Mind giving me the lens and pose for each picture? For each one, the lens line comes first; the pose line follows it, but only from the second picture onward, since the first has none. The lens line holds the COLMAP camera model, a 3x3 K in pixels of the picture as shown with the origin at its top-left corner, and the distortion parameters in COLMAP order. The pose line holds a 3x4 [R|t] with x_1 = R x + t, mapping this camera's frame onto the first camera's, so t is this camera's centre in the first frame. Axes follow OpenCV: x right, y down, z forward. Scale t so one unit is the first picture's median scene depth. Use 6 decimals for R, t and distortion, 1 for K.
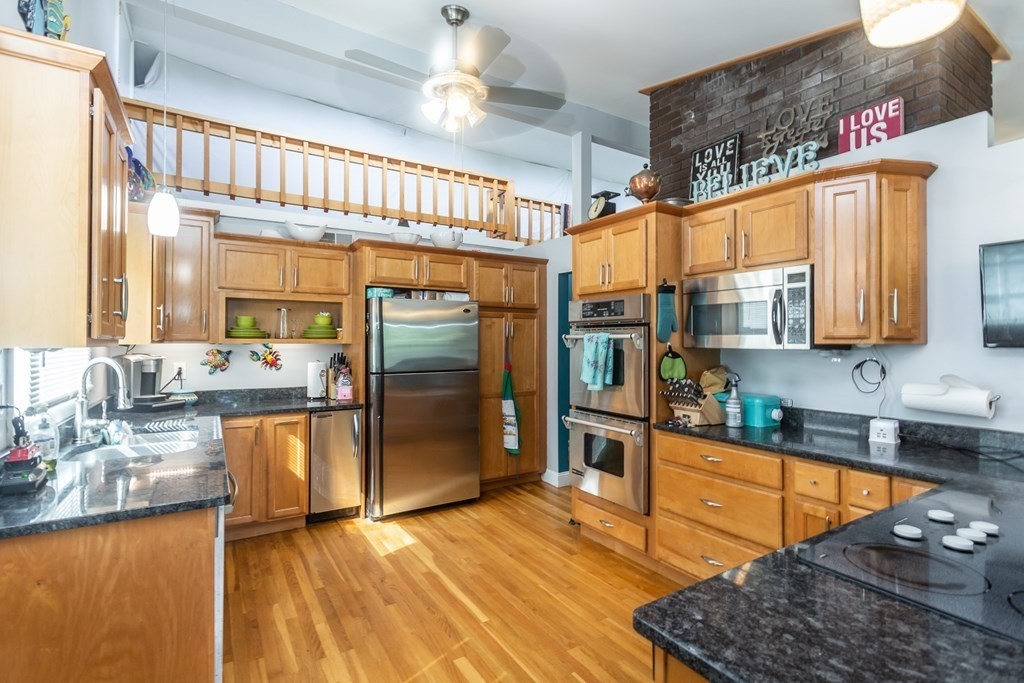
lens RADIAL K [[485.8, 0, 512.0], [0, 485.8, 341.5], [0, 0, 1]] dist [0.000209, 0.000189]
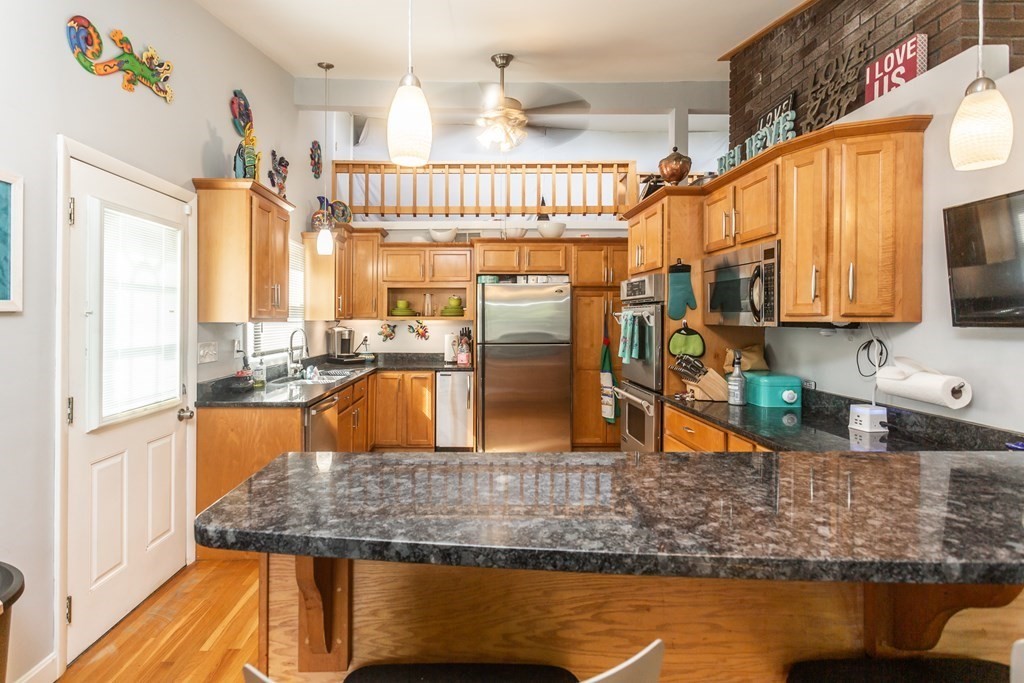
lens RADIAL K [[500.0, 0, 473.2], [0, 500.0, 322.7], [0, 0, 1]] dist [0.001551, -0.000559]
pose [[0.847006, 0.004212, -0.531566, 0.464751], [0.001328, 0.999949, 0.010040, -0.002612], [0.531581, -0.009210, 0.846957, -0.131643]]
